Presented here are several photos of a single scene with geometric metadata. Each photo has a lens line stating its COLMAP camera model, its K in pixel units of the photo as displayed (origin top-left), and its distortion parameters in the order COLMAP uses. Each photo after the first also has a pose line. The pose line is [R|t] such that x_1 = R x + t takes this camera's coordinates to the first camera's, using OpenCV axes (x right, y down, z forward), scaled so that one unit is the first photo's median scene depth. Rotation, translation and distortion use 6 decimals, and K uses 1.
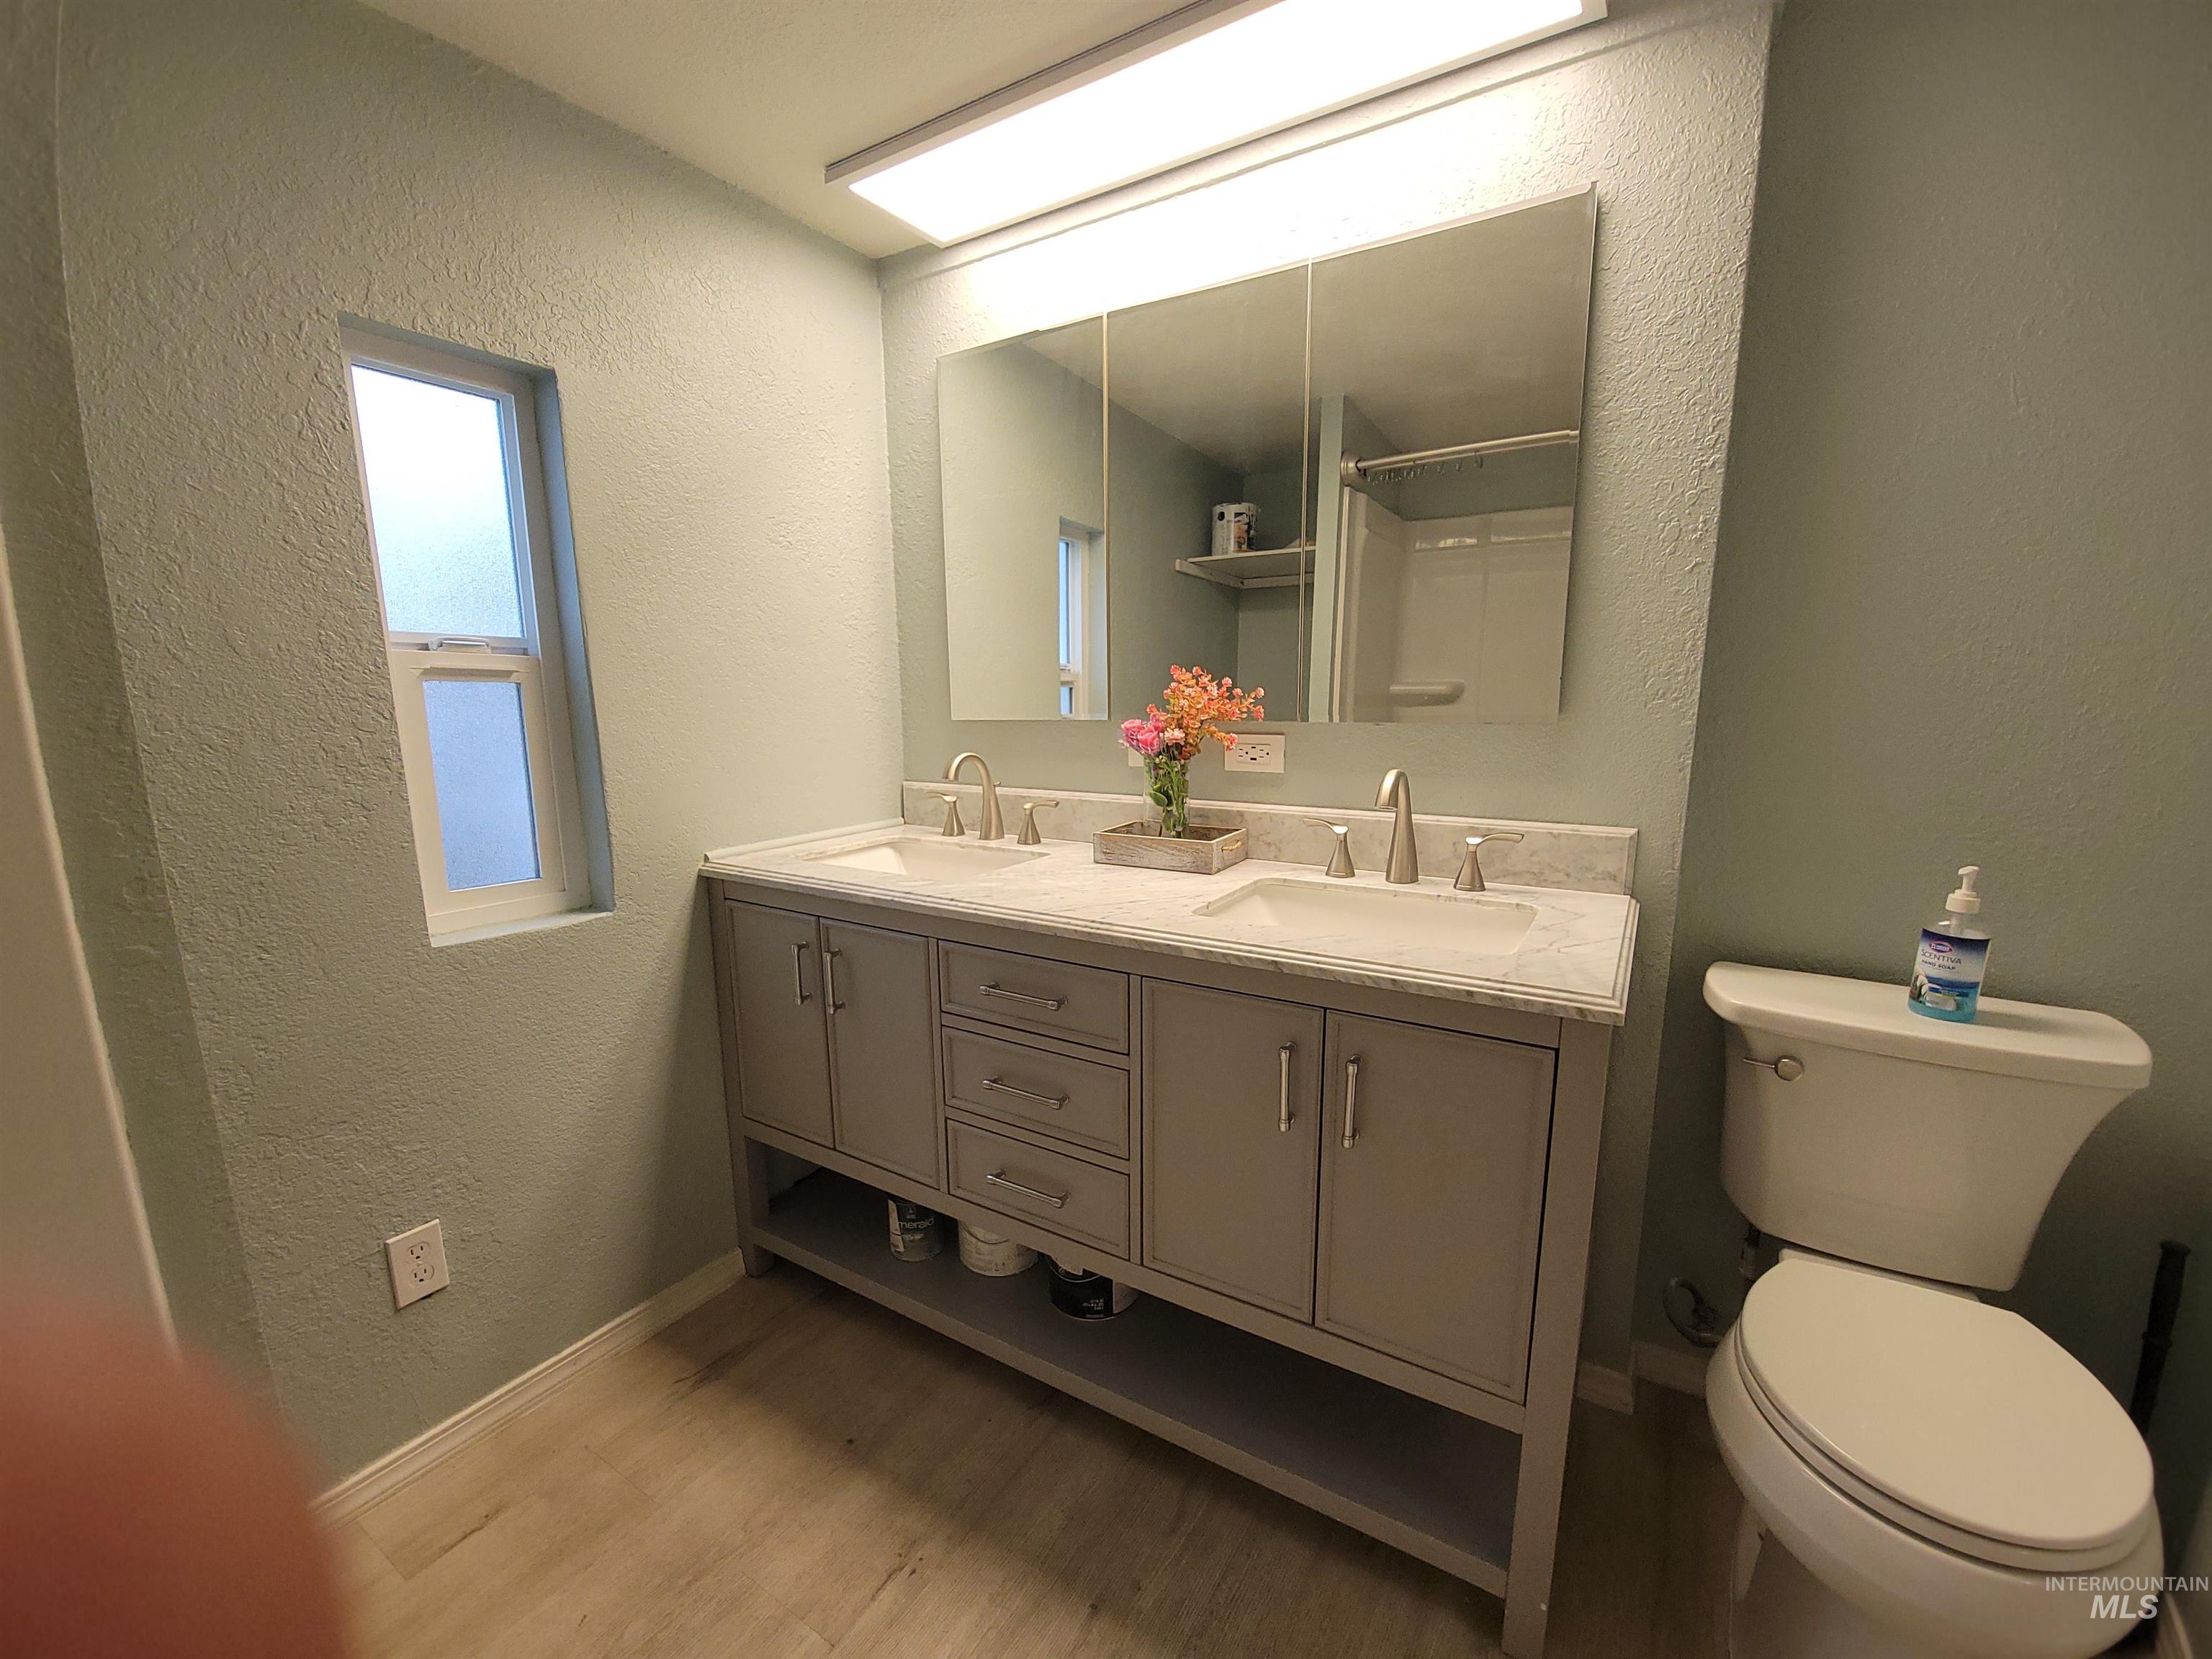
lens RADIAL K [[882.1, 0, 1105.6], [0, 882.1, 840.1], [0, 0, 1]] dist [-0.001776, -0.001409]
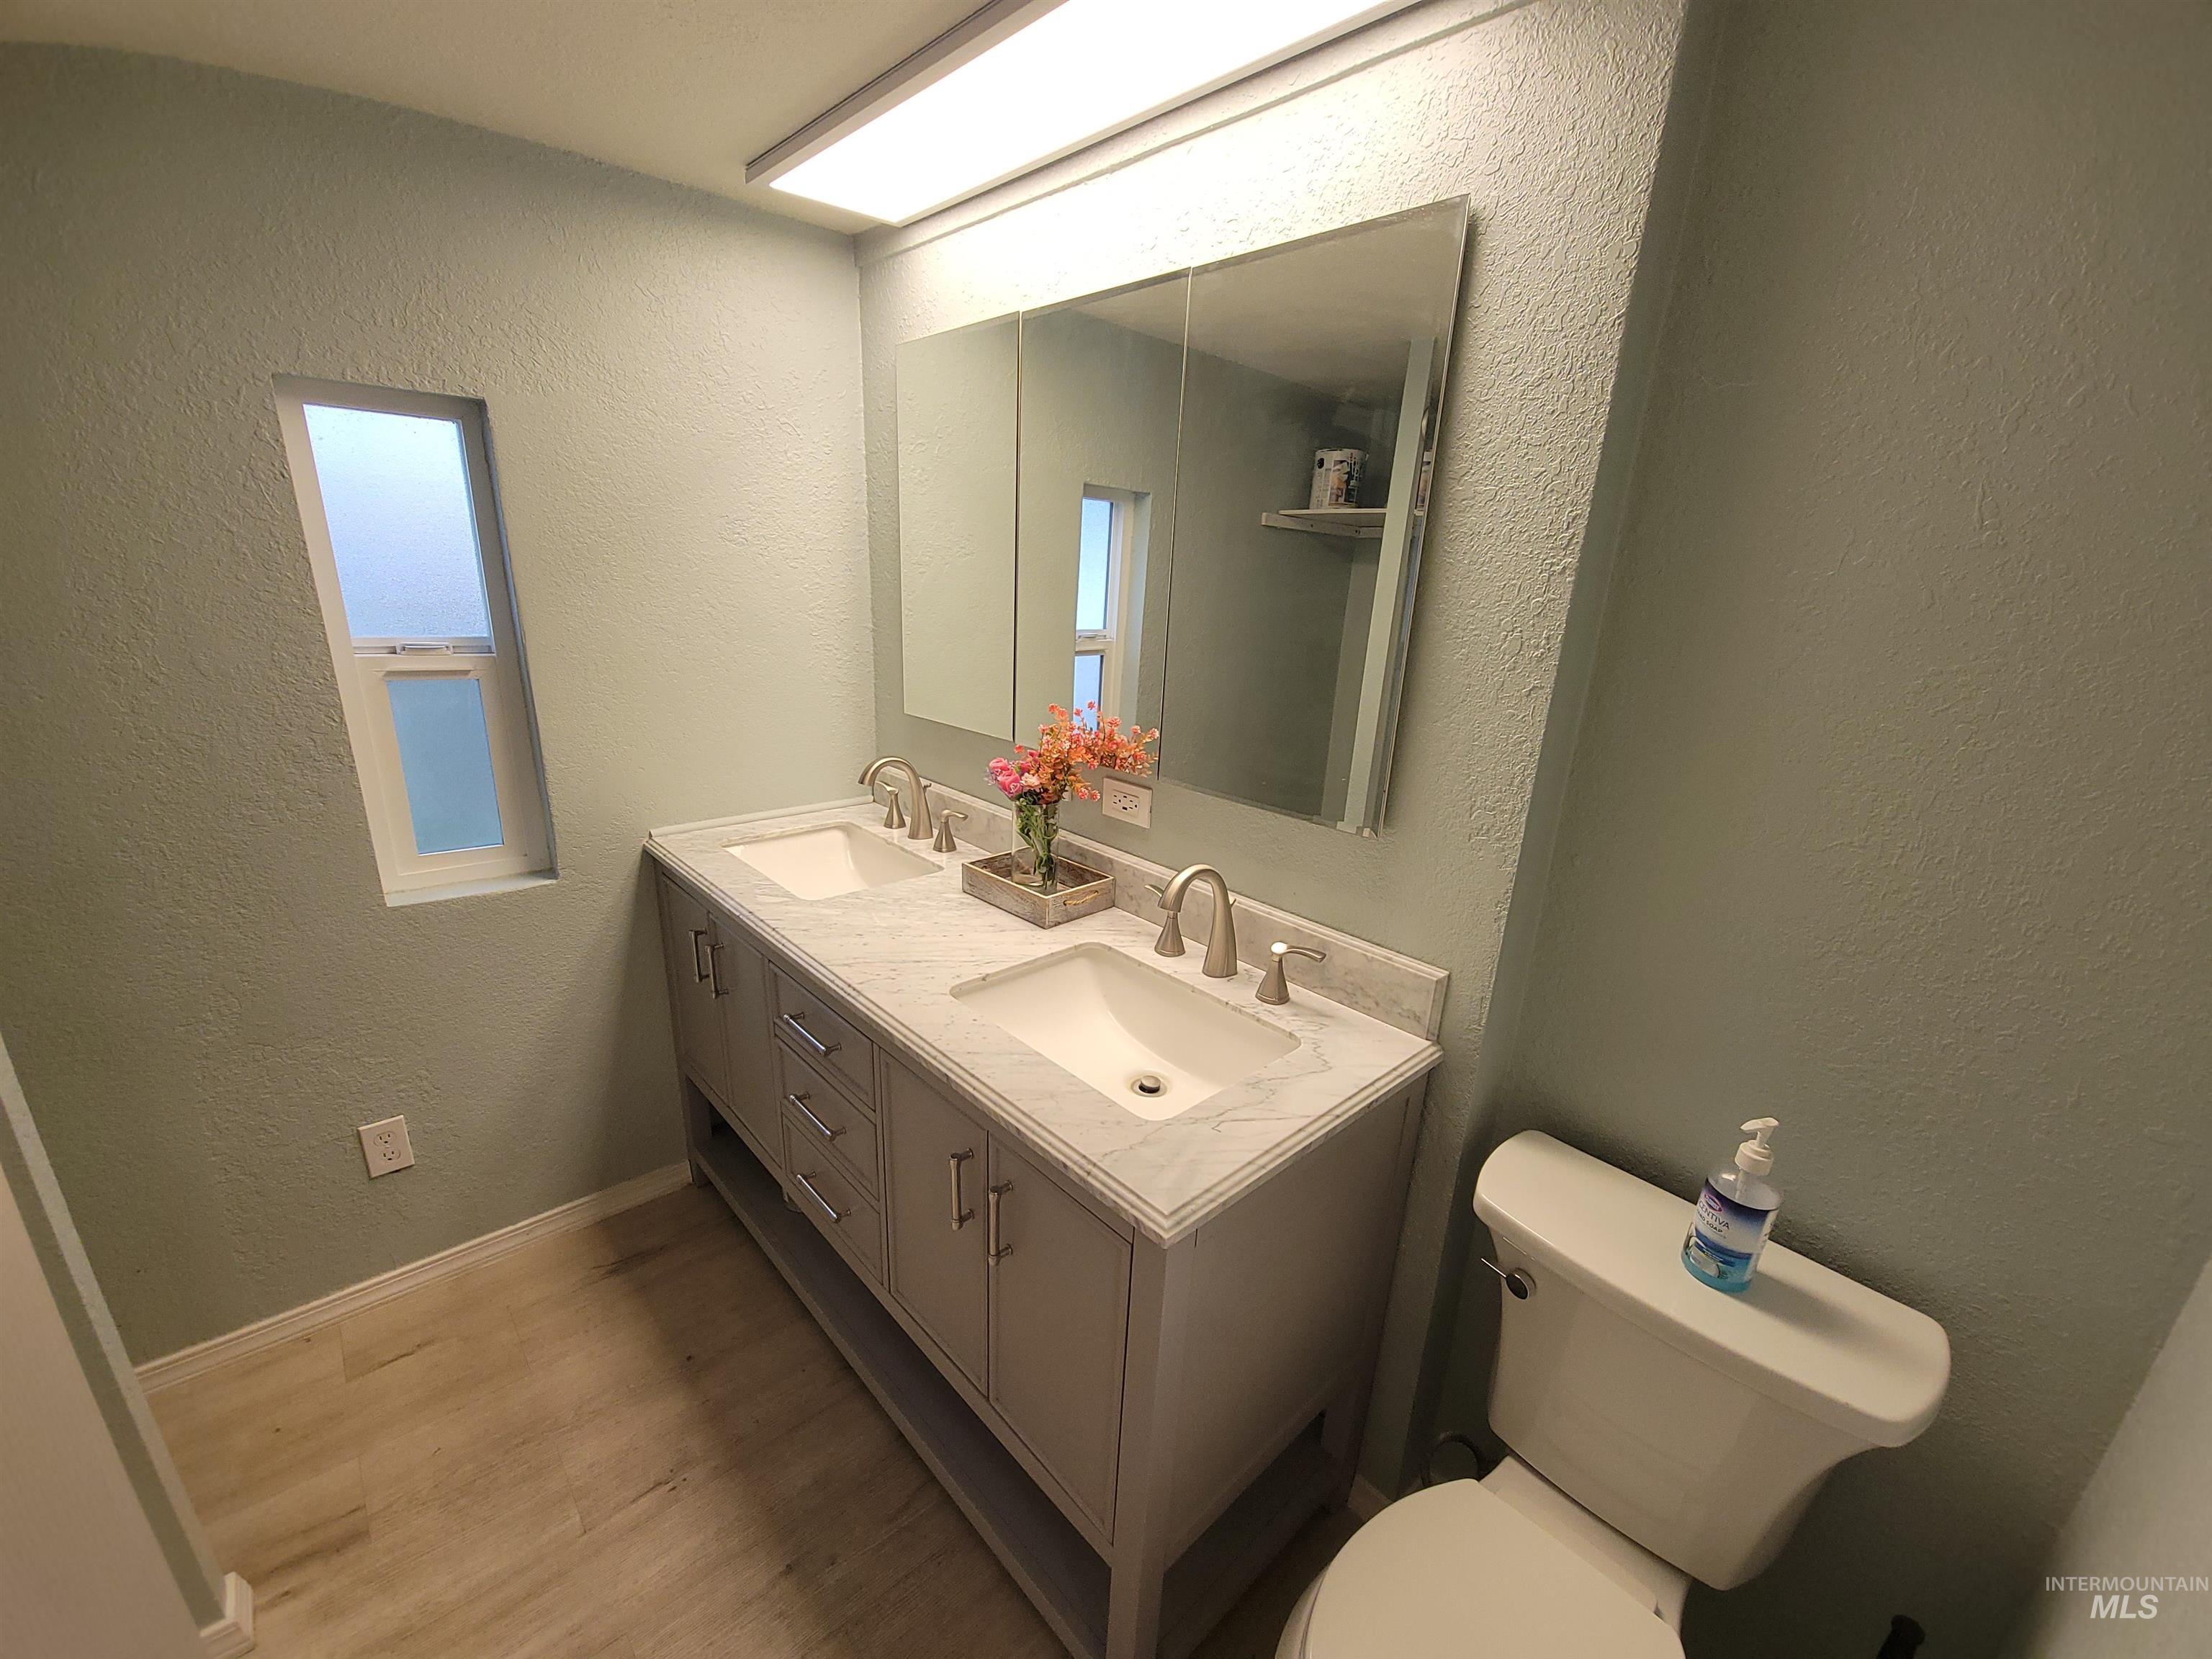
lens RADIAL K [[882.1, 0, 1106.3], [0, 882.1, 840.7], [0, 0, 1]] dist [-0.001776, -0.001409]
pose [[0.964397, 0.126968, -0.231988, 0.457228], [-0.096608, 0.985726, 0.137881, -0.228831], [0.246183, -0.110560, 0.962897, 0.081736]]
